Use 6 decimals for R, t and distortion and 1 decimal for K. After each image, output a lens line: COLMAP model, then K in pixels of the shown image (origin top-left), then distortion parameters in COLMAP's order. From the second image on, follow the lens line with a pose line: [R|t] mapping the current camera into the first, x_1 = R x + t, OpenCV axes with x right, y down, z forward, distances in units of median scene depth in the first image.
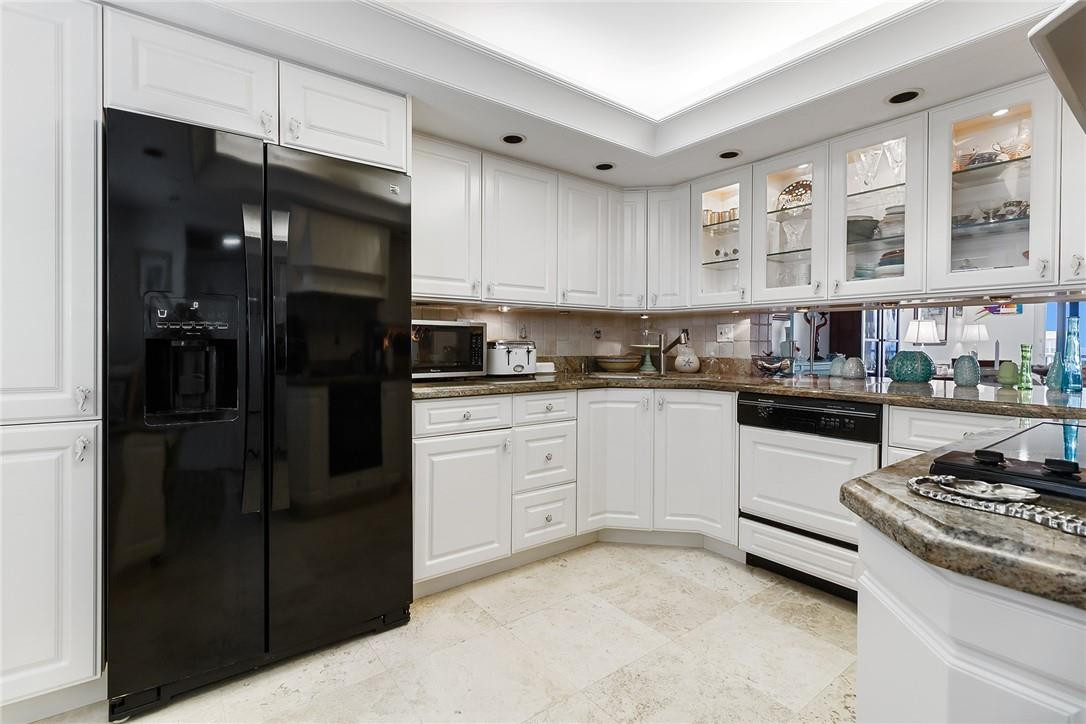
lens RADIAL K [[499.1, 0, 537.1], [0, 499.1, 355.8], [0, 0, 1]] dist [0.001685, 0.000242]
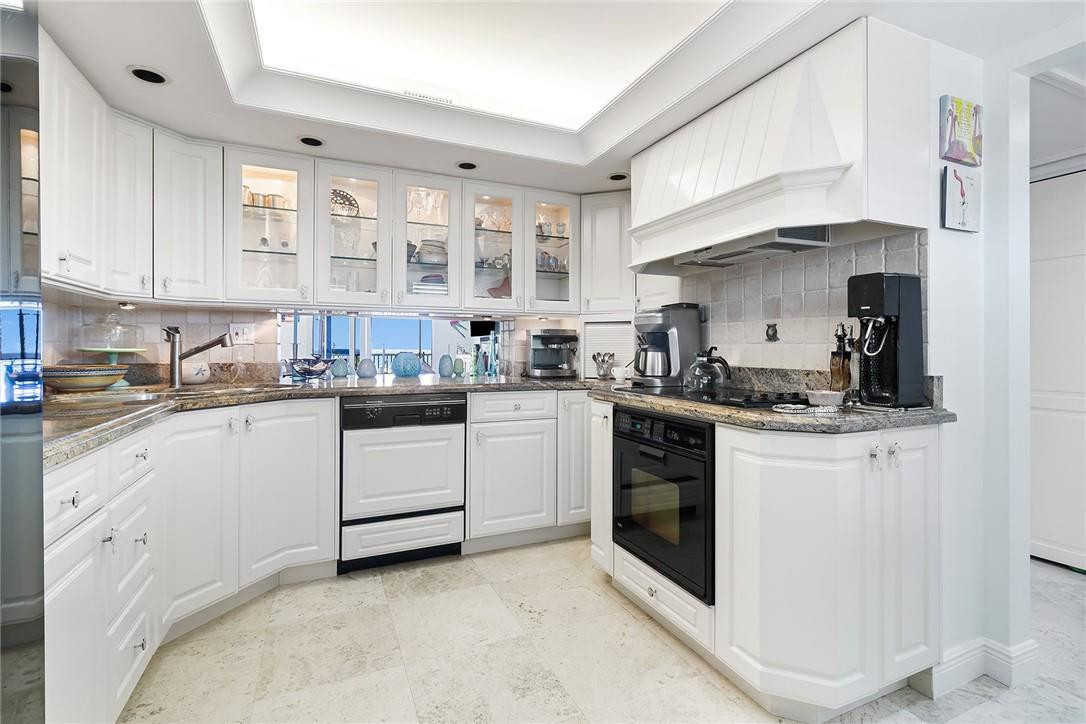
lens RADIAL K [[499.1, 0, 538.4], [0, 499.1, 352.1], [0, 0, 1]] dist [0.001685, 0.000242]
pose [[0.226318, -0.009711, 0.974005, -0.453967], [0.023272, 0.999719, 0.004559, -0.009146], [-0.973775, 0.021636, 0.226480, 0.420787]]
